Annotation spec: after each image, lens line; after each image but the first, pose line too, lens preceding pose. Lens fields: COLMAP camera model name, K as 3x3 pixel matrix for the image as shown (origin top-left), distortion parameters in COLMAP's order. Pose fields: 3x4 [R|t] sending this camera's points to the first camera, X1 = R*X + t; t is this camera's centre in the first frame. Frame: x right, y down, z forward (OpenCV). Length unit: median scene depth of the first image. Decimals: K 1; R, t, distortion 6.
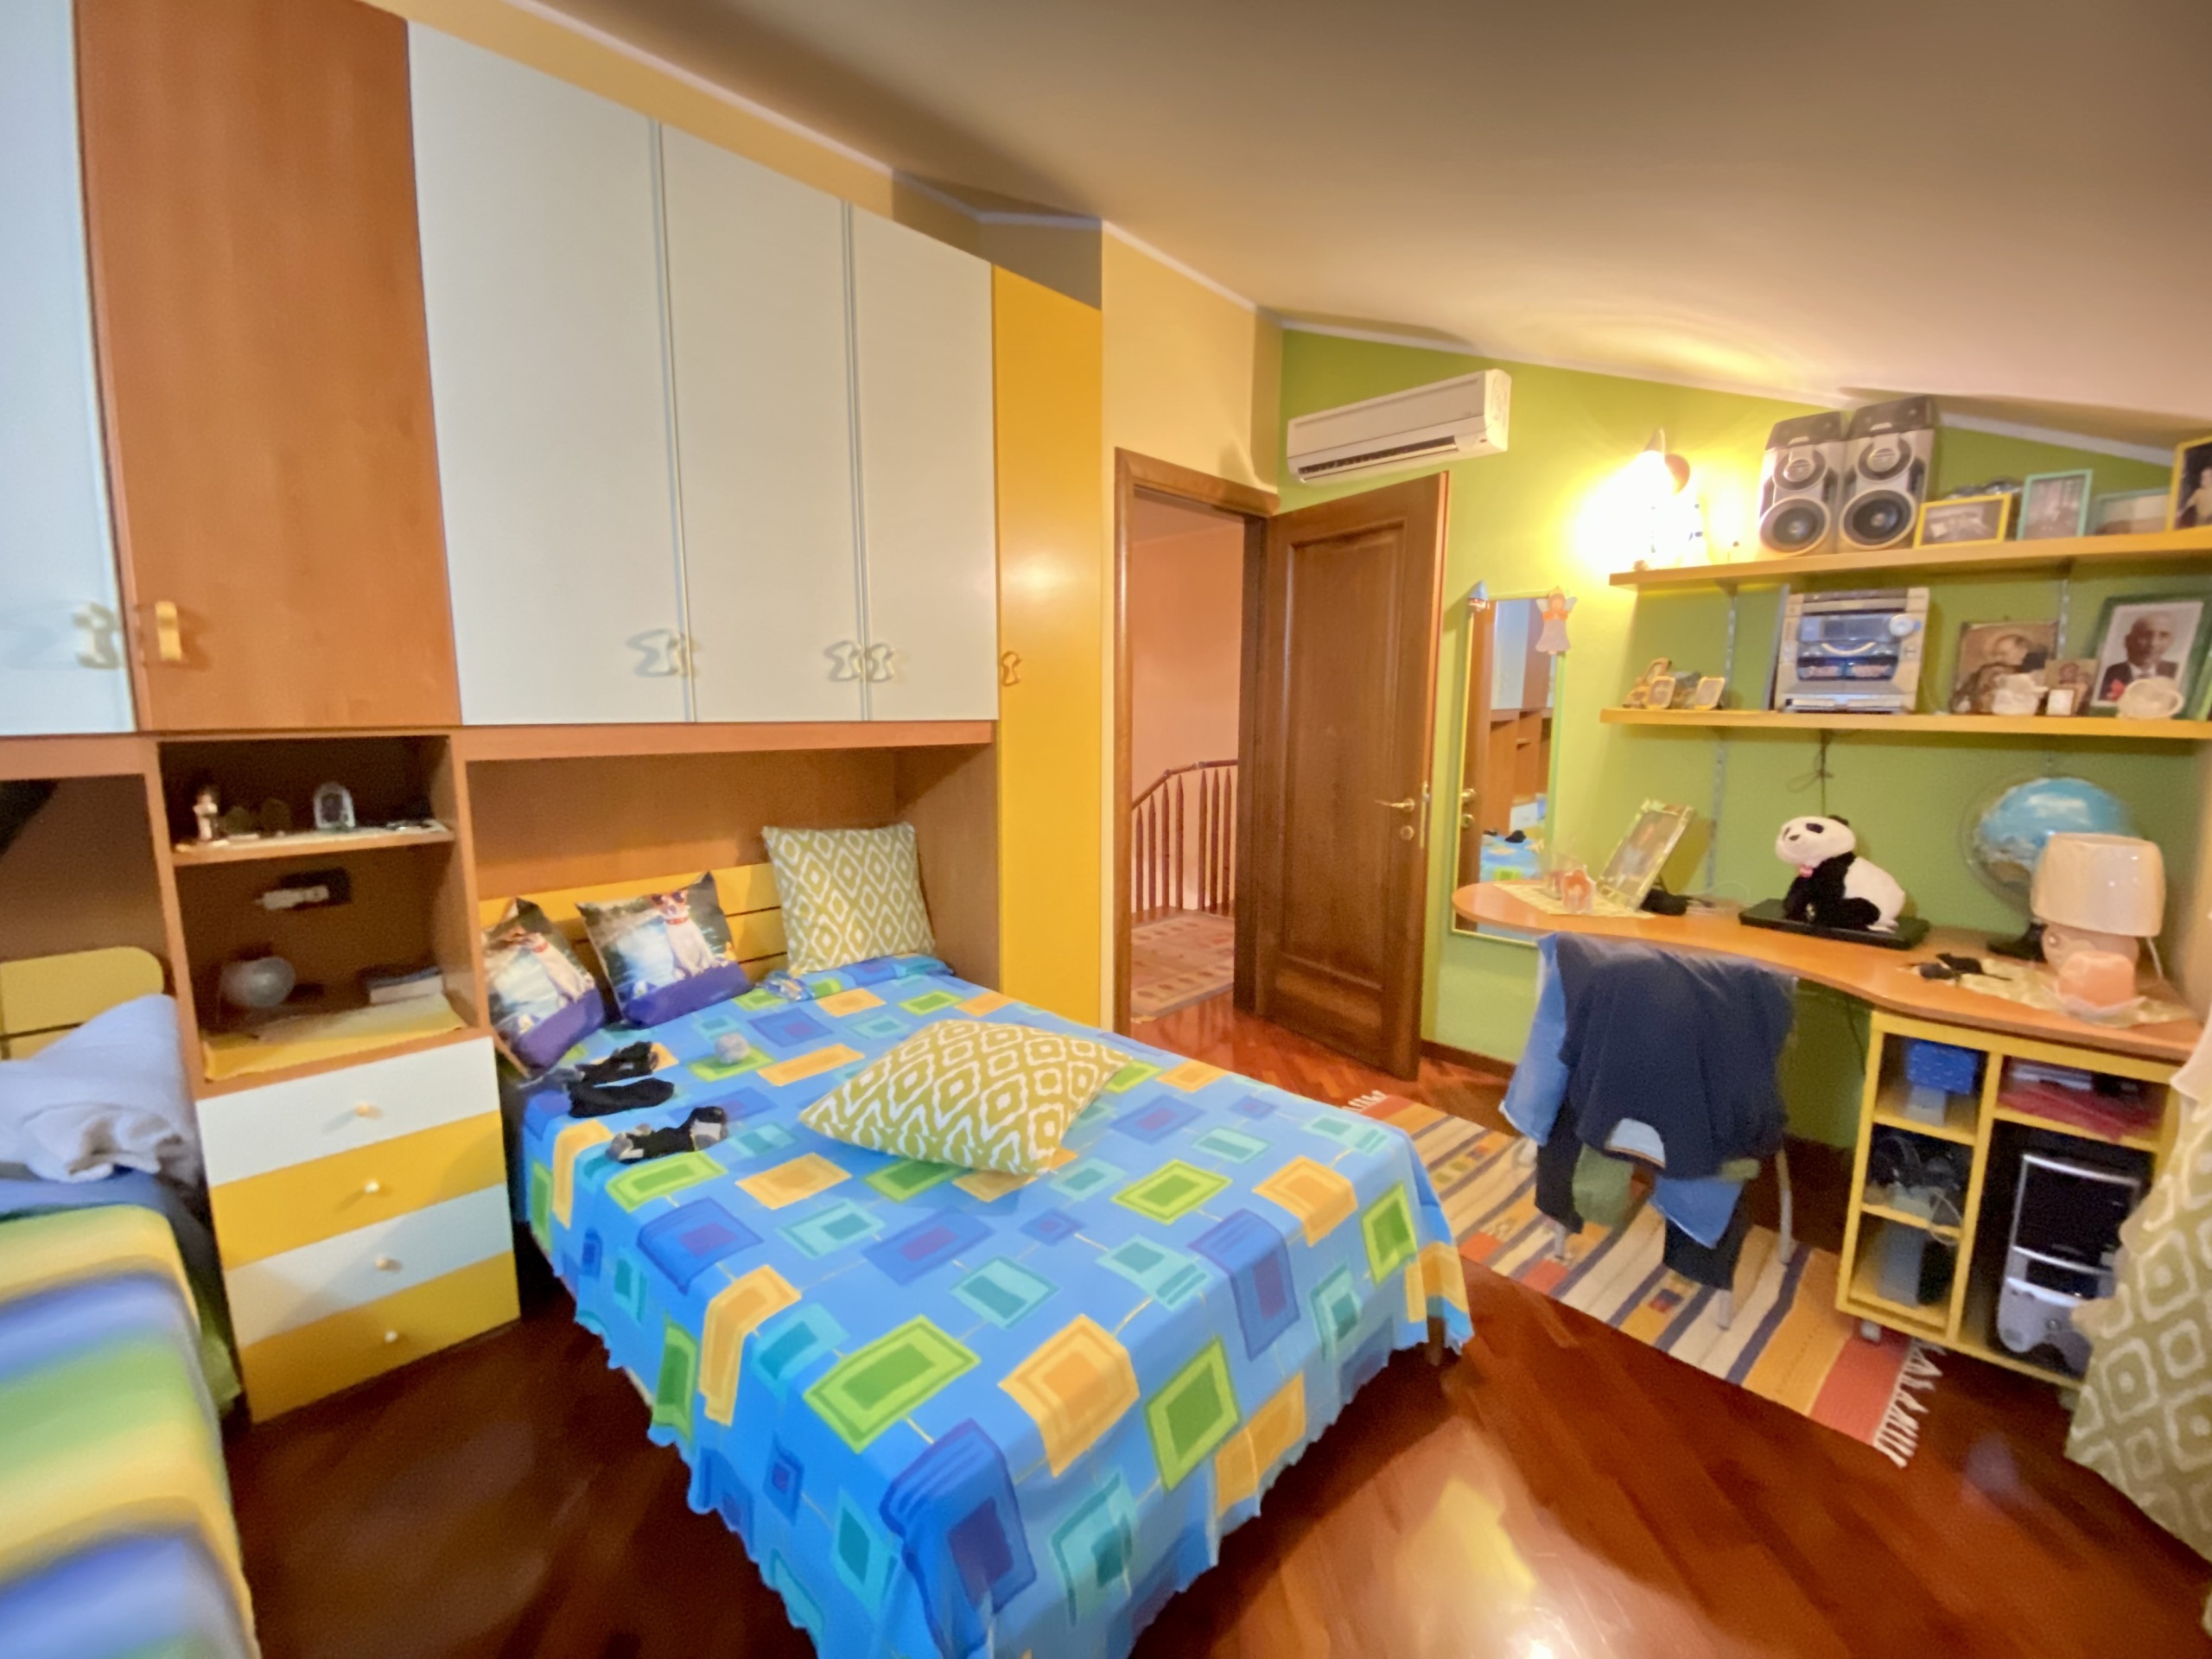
lens RADIAL K [[899.3, 0, 1100.3], [0, 899.3, 832.2], [0, 0, 1]] dist [0.026120, -0.026101]
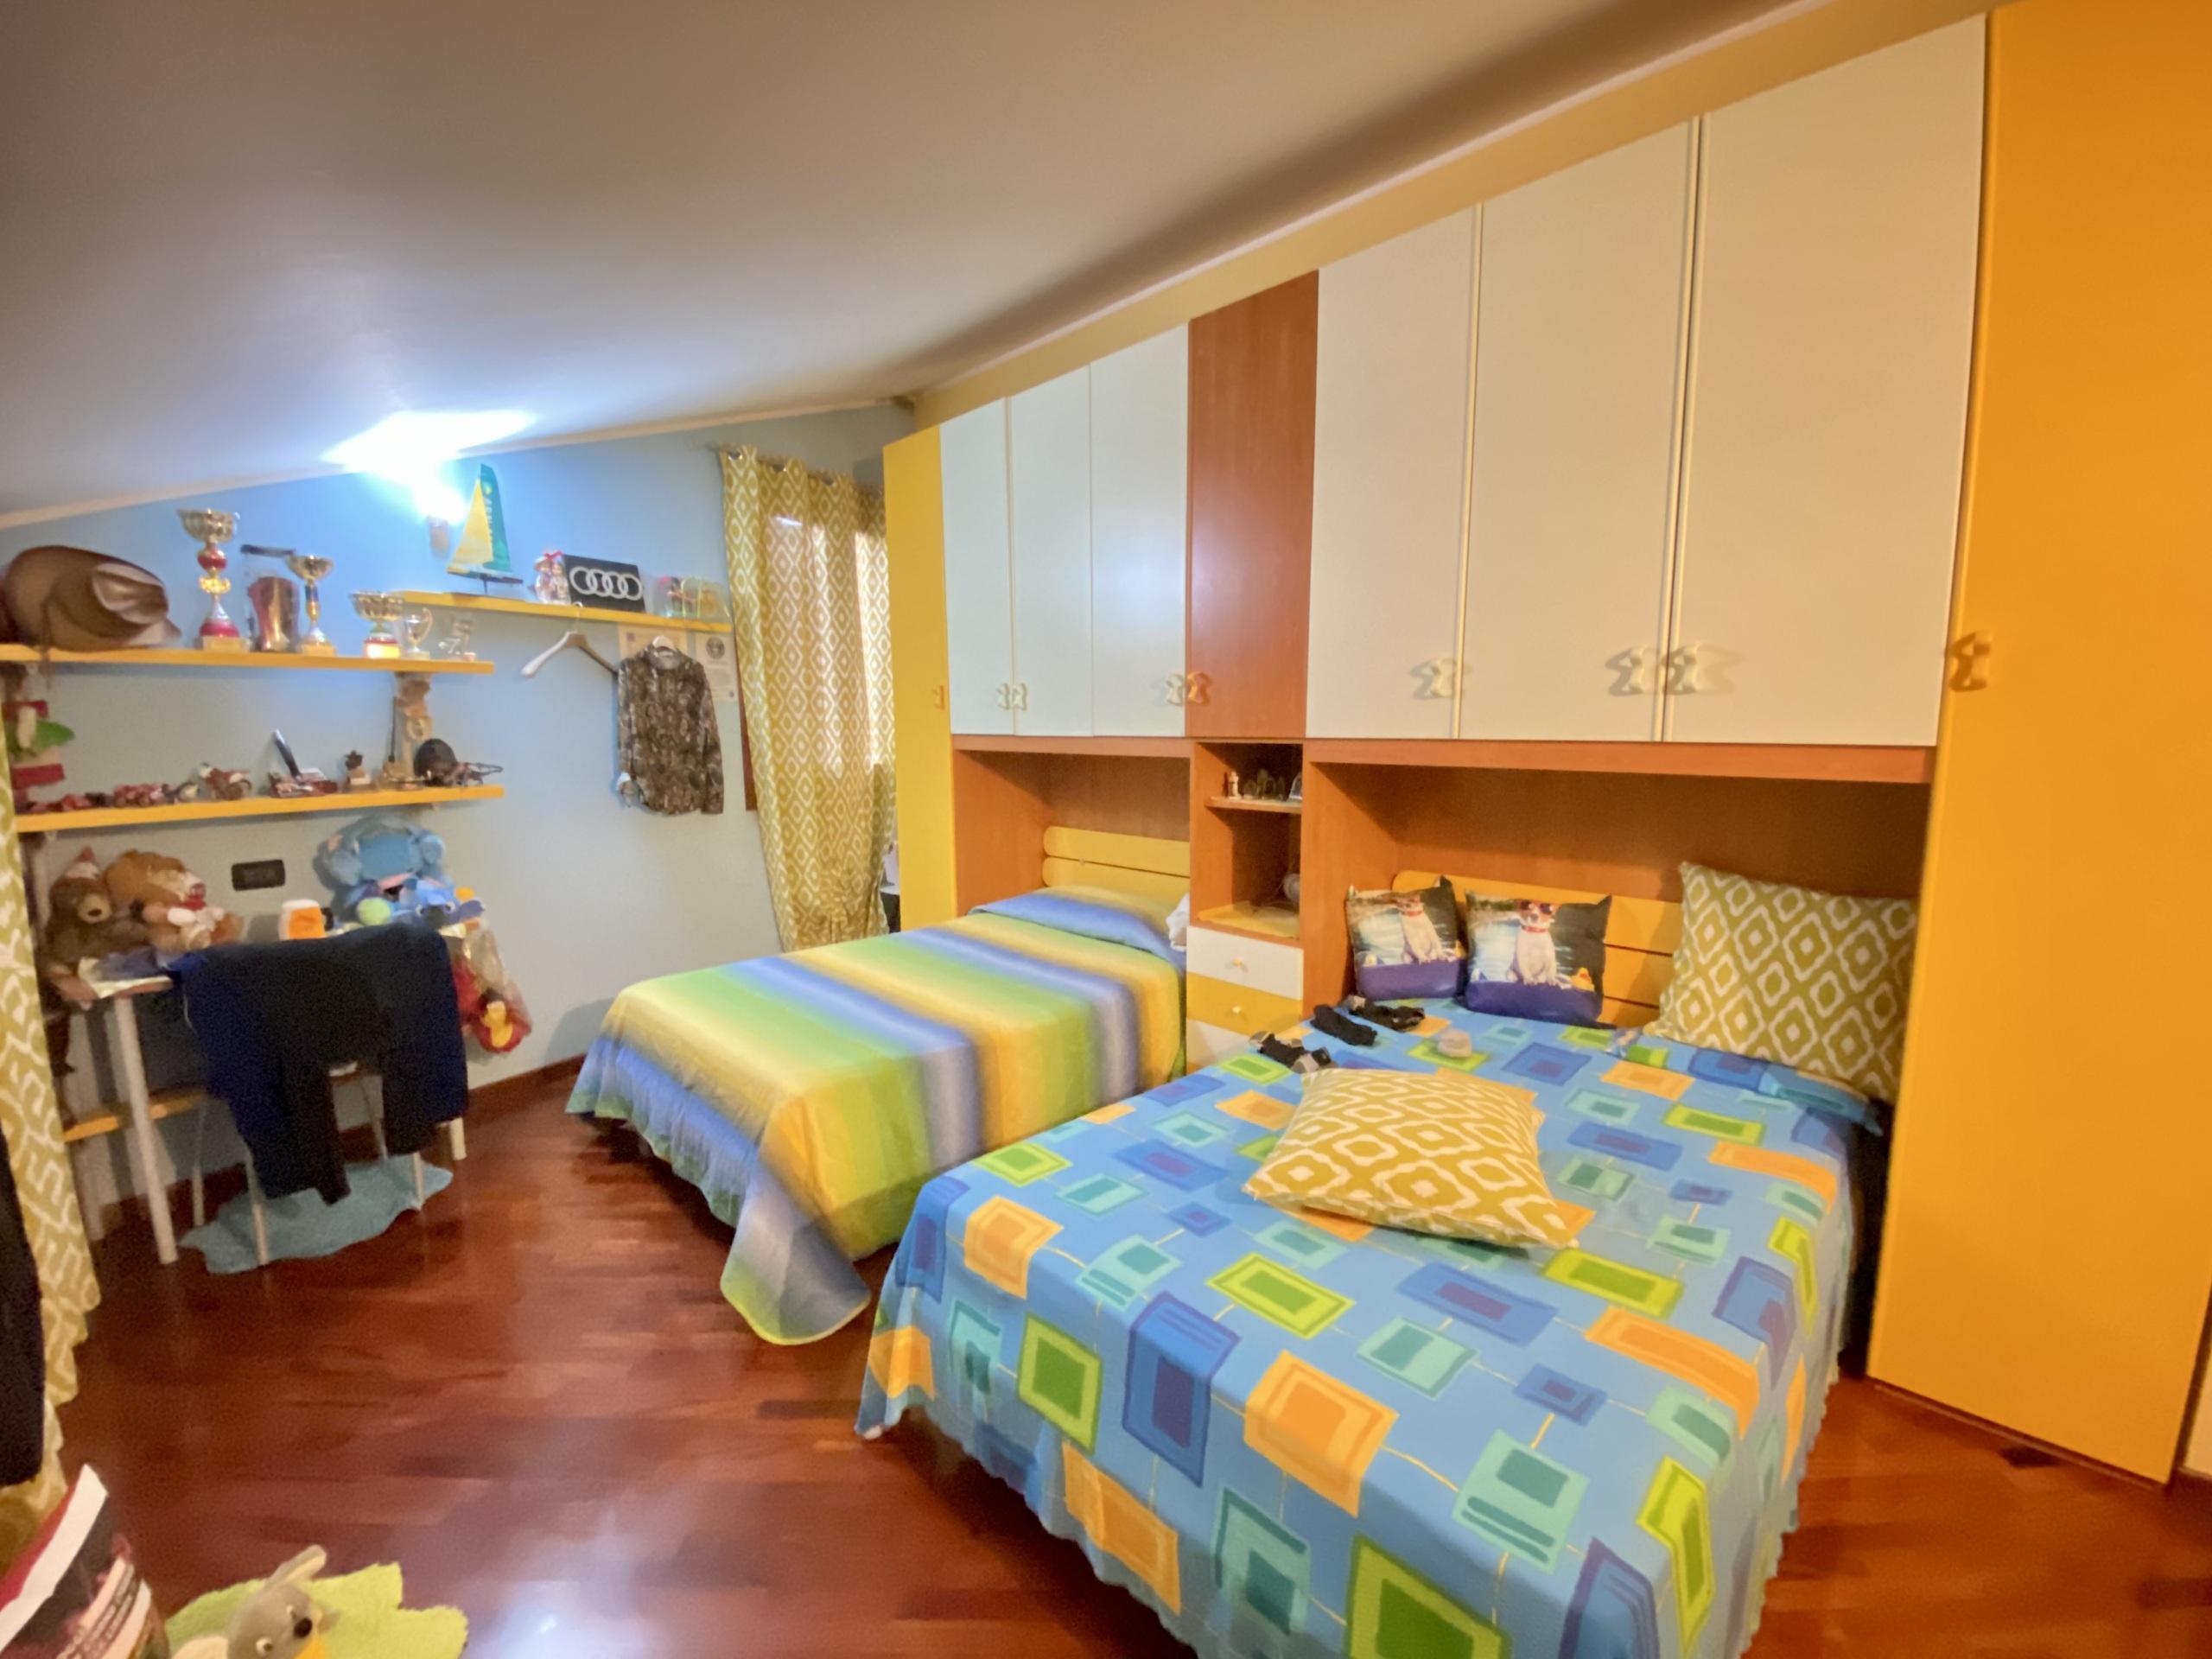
lens RADIAL K [[902.7, 0, 1093.2], [0, 902.7, 839.5], [0, 0, 1]] dist [-0.000506, -0.000190]
pose [[-0.056410, 0.130966, -0.989781, 0.604309], [-0.133152, 0.981517, 0.137462, -0.082987], [0.989489, 0.139545, -0.037929, 0.547975]]
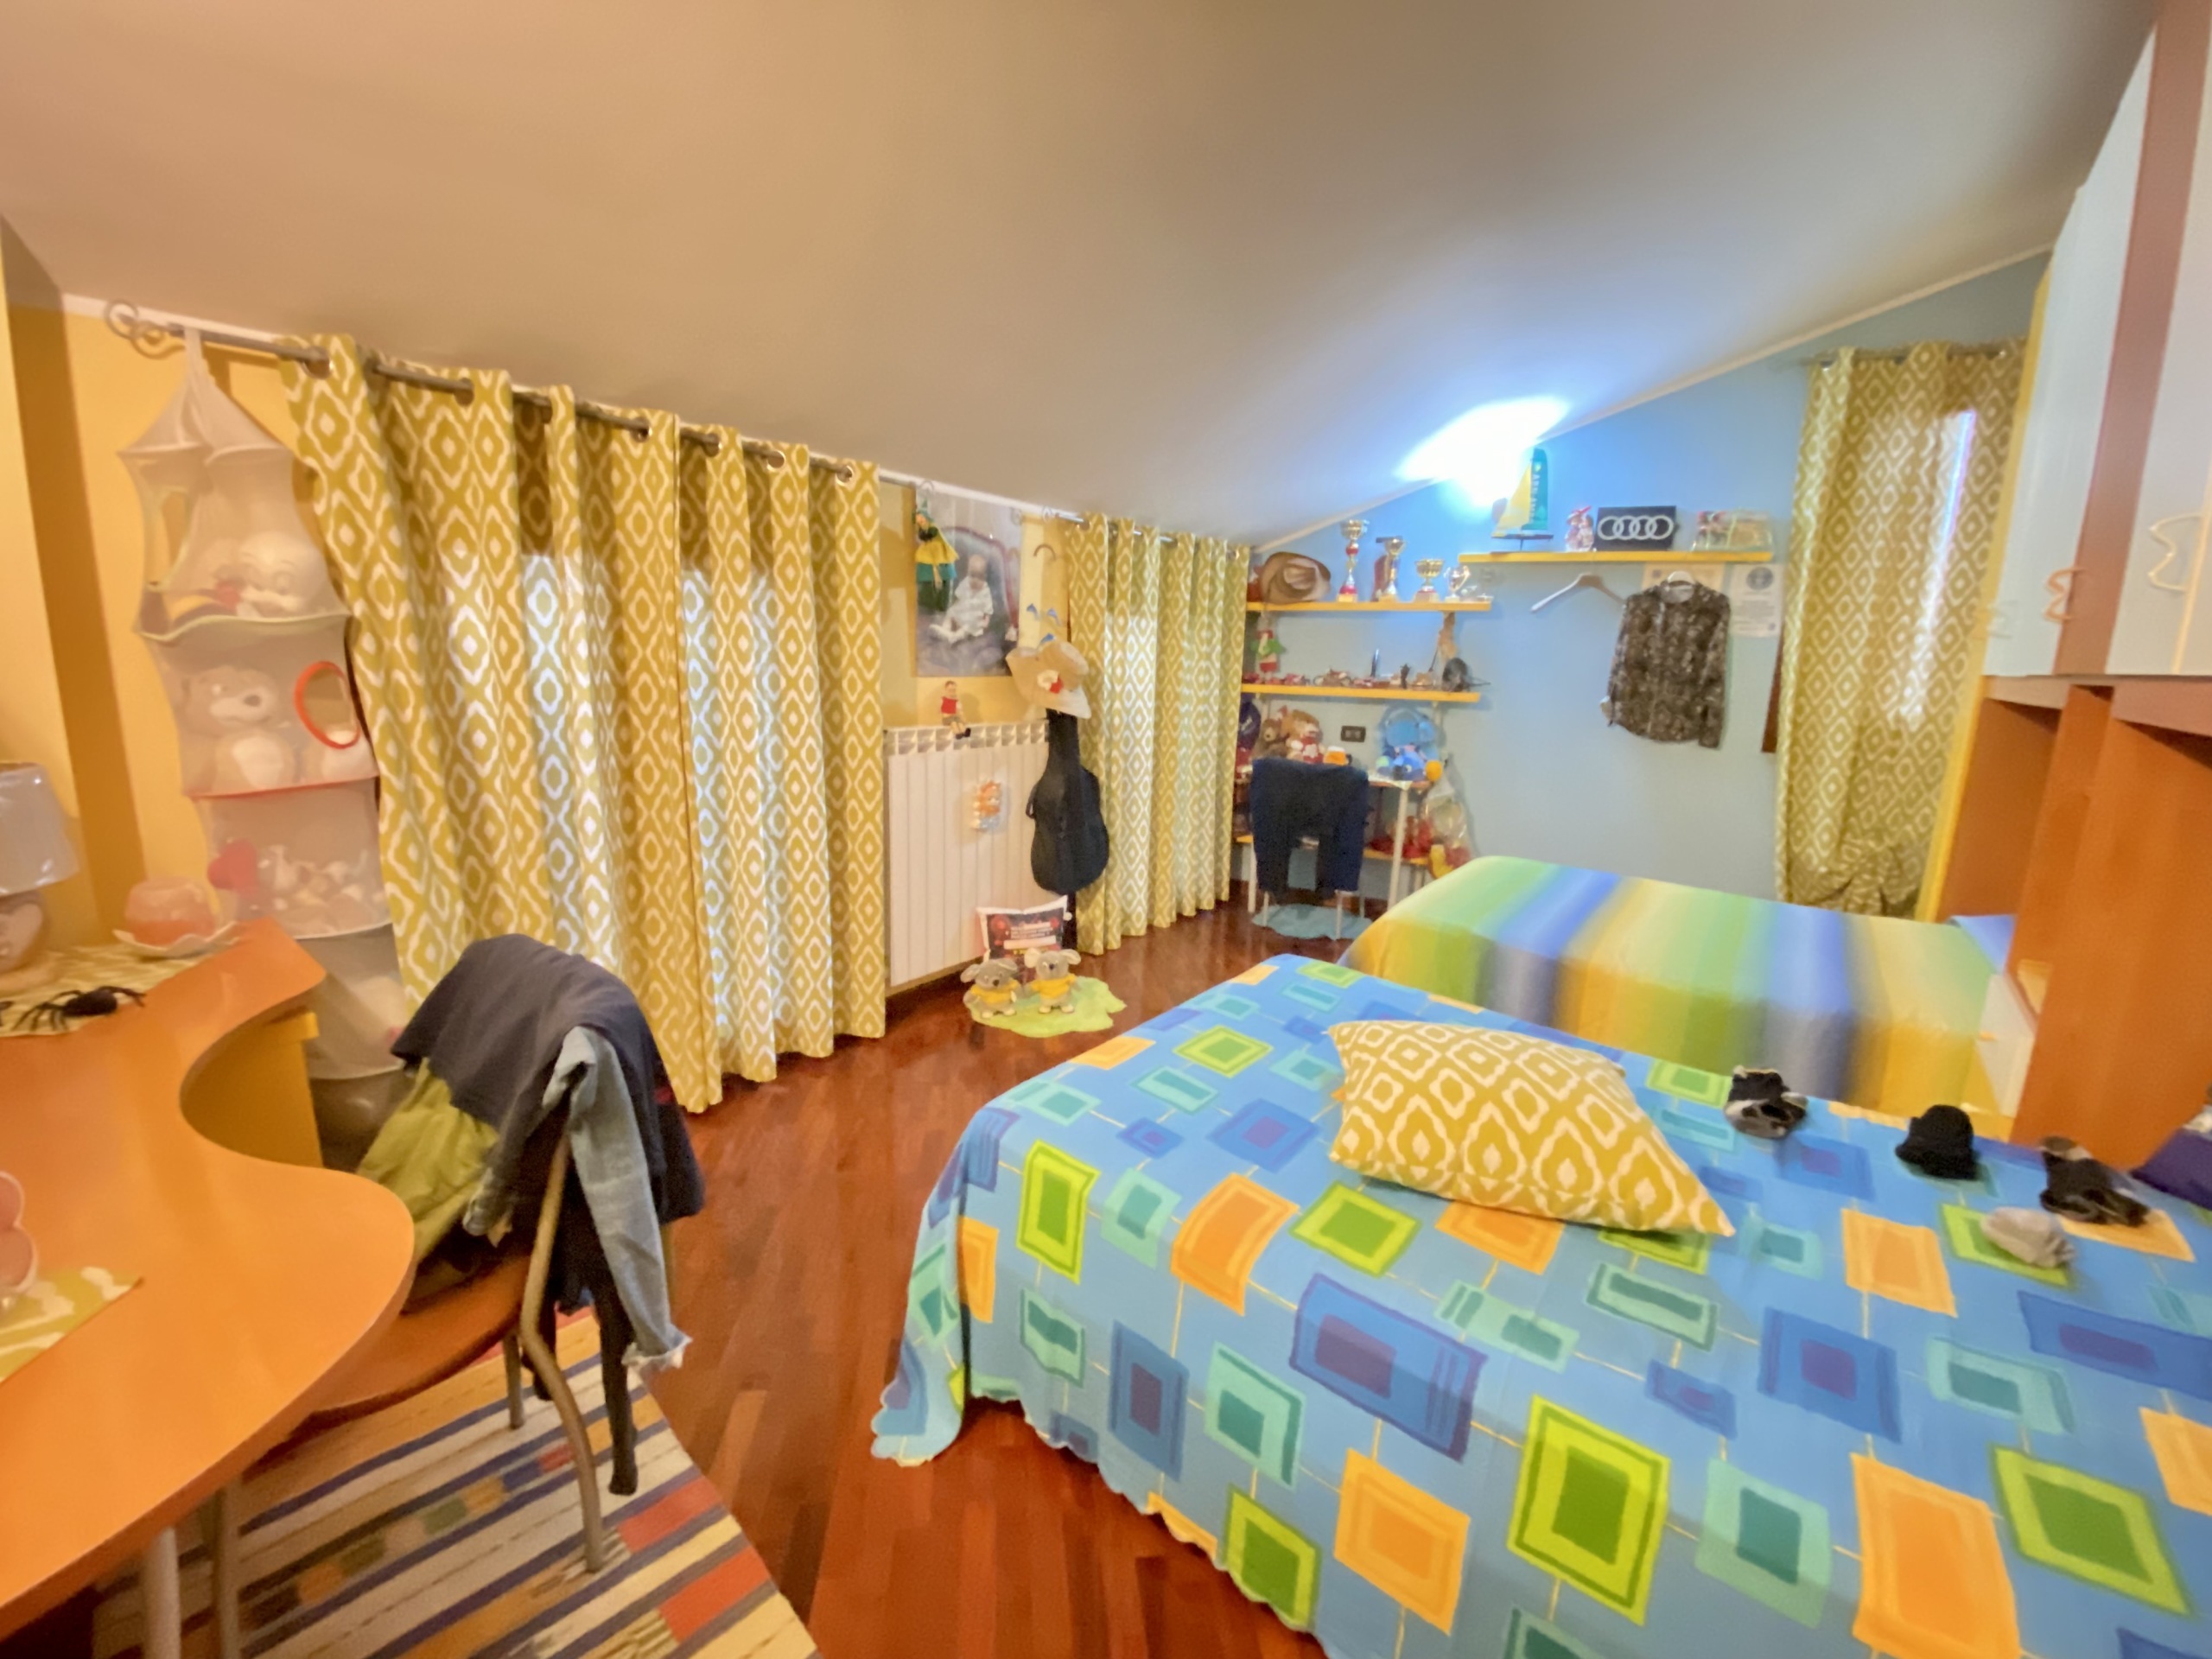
lens RADIAL K [[902.7, 0, 1093.2], [0, 902.7, 839.5], [0, 0, 1]] dist [-0.000506, -0.000190]
pose [[-0.997729, -0.019122, -0.064590, 0.229965], [-0.039988, 0.939765, 0.339474, -0.168685], [0.054208, 0.341286, -0.938395, 1.348117]]
